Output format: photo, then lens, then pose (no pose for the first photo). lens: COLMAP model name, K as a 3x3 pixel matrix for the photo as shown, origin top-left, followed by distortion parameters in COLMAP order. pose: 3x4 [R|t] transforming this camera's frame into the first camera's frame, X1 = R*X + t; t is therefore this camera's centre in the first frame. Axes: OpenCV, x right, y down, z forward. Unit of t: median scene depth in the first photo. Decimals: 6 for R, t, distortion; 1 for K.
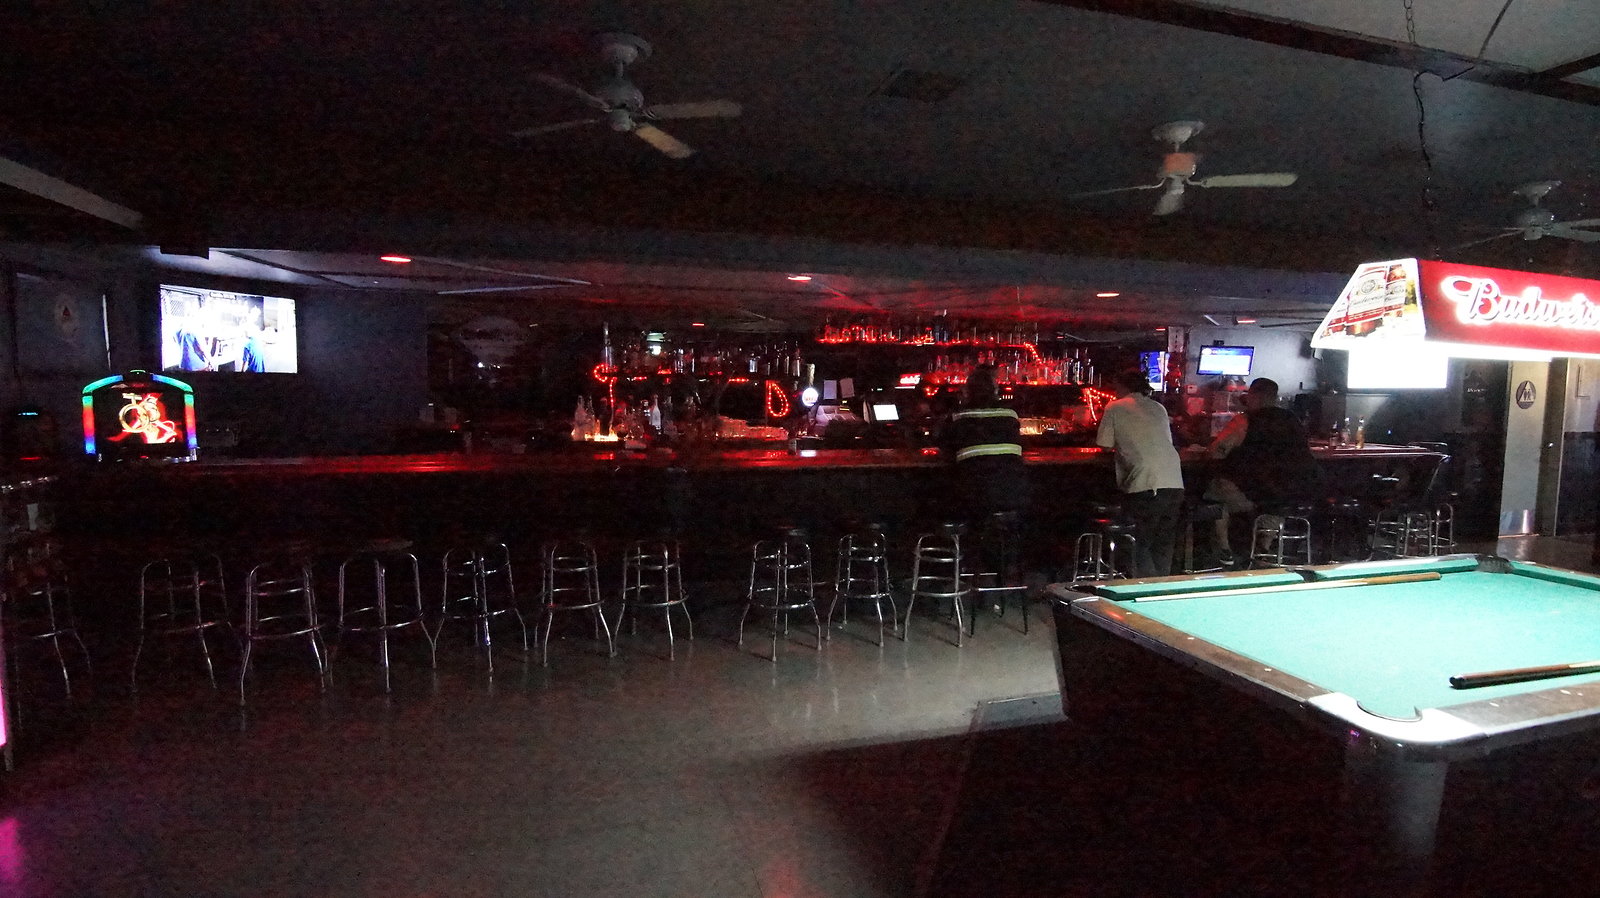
lens RADIAL K [[766.3, 0, 800.0], [0, 766.3, 449.0], [0, 0, 1]] dist [-0.005223, -0.000884]
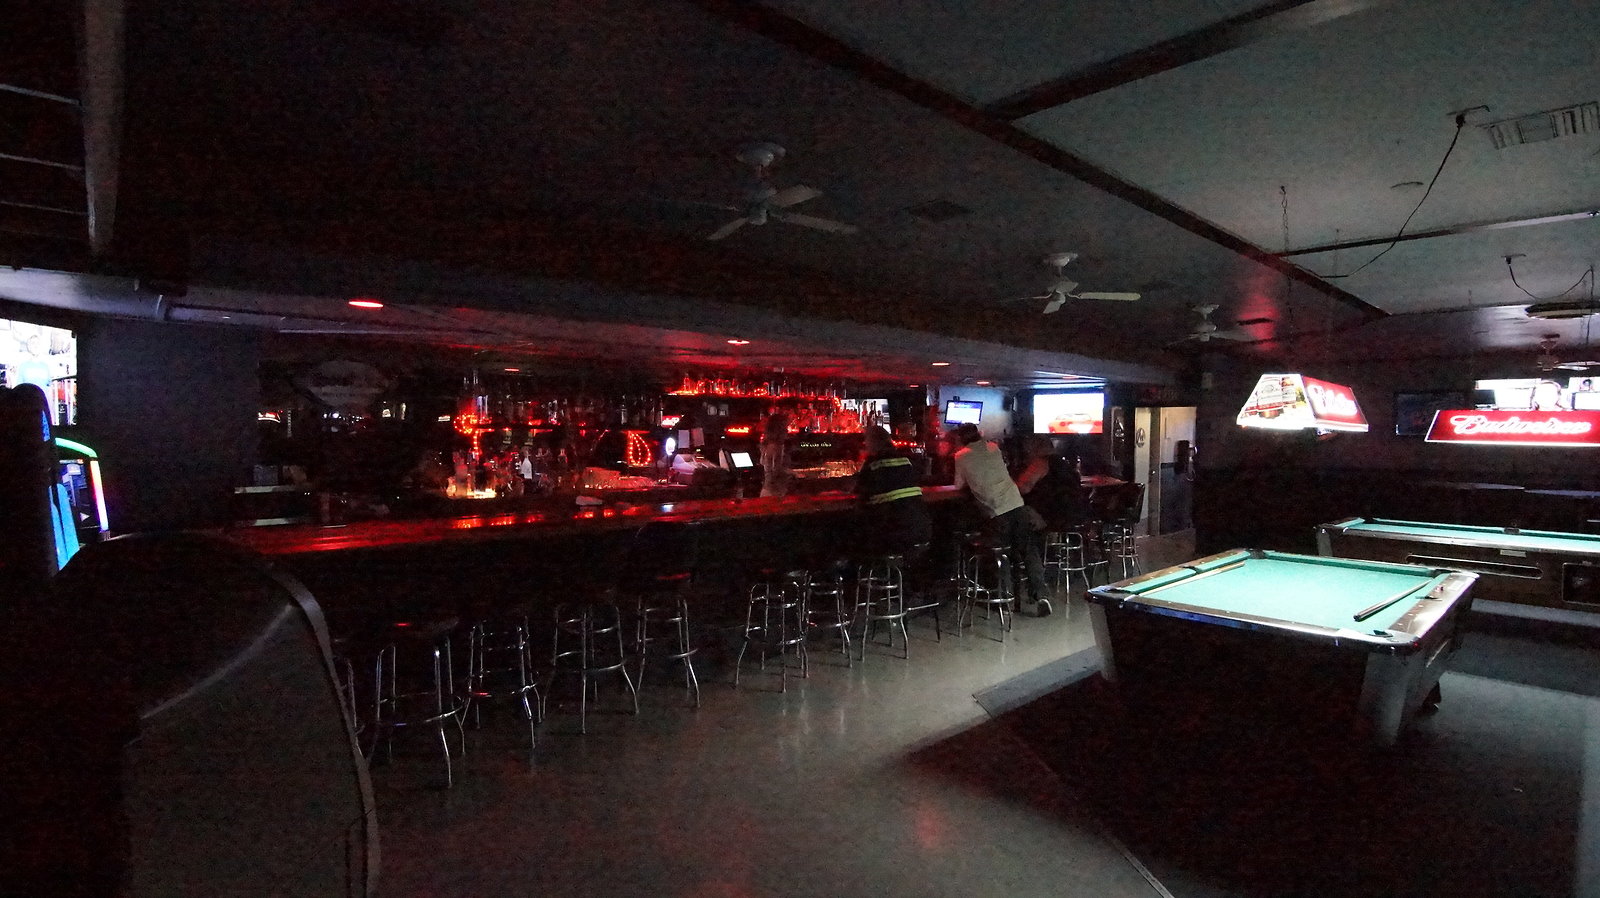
lens RADIAL K [[765.3, 0, 800.1], [0, 765.3, 466.5], [0, 0, 1]] dist [0.001674, 0.000106]
pose [[0.896731, -0.023048, 0.441975, -0.306144], [0.034651, 0.999234, -0.018196, -0.016546], [-0.441217, 0.031631, 0.896843, -0.011518]]
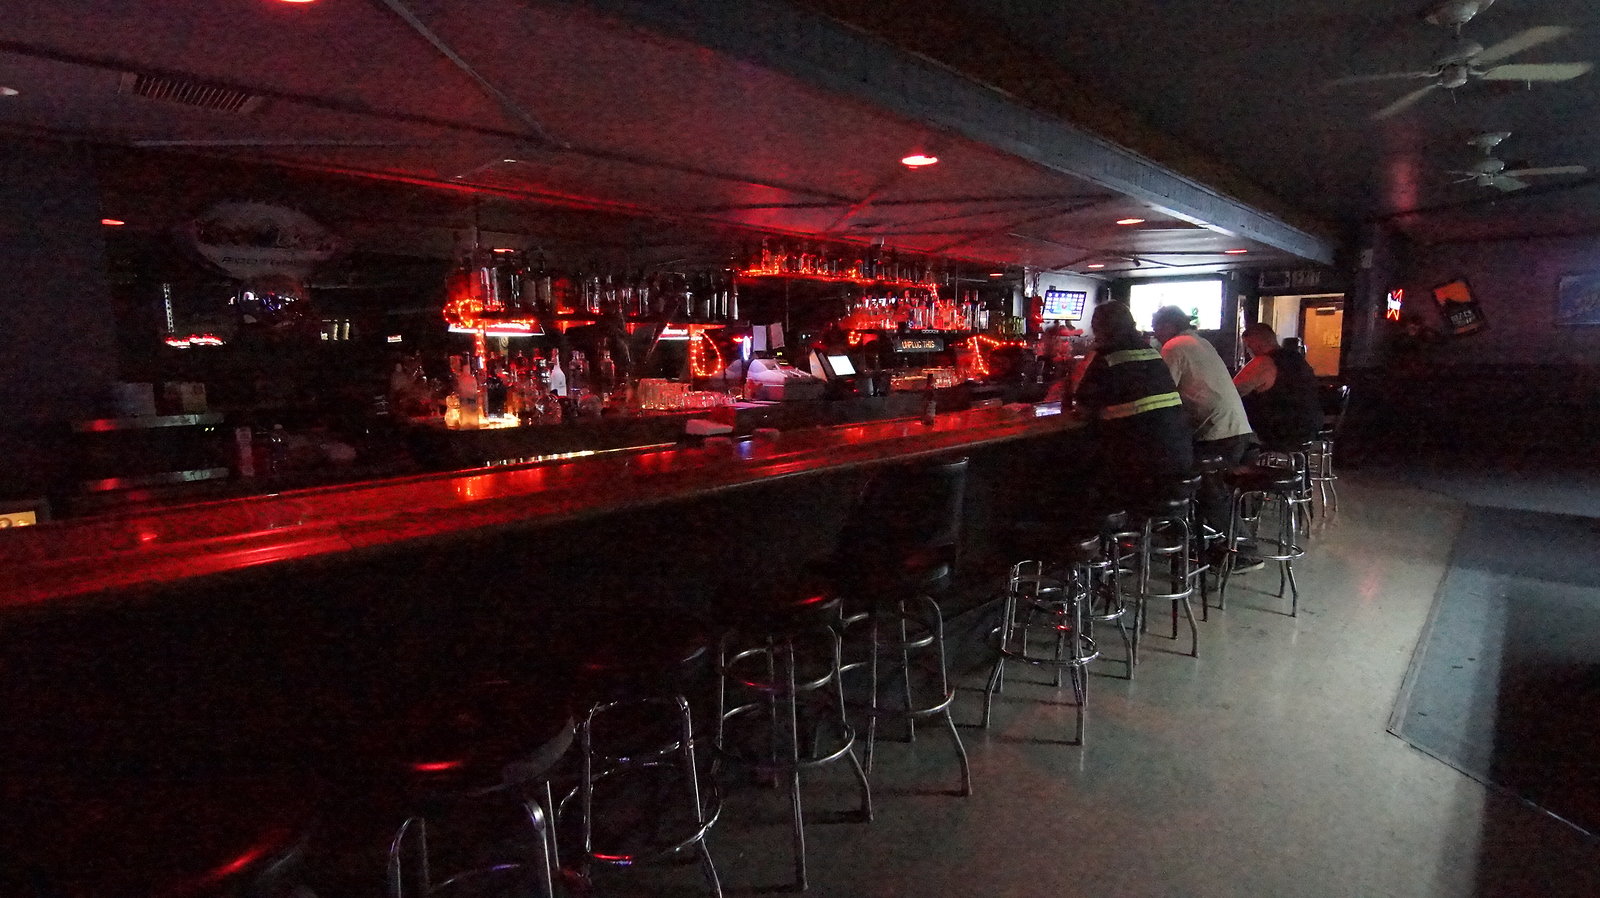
lens RADIAL K [[775.6, 0, 801.2], [0, 775.6, 428.7], [0, 0, 1]] dist [0.001242, 0.000045]
pose [[0.865505, -0.072391, 0.495642, -0.336525], [0.062010, 0.997375, 0.037388, -0.015743], [-0.497048, -0.001625, 0.867722, 0.342118]]
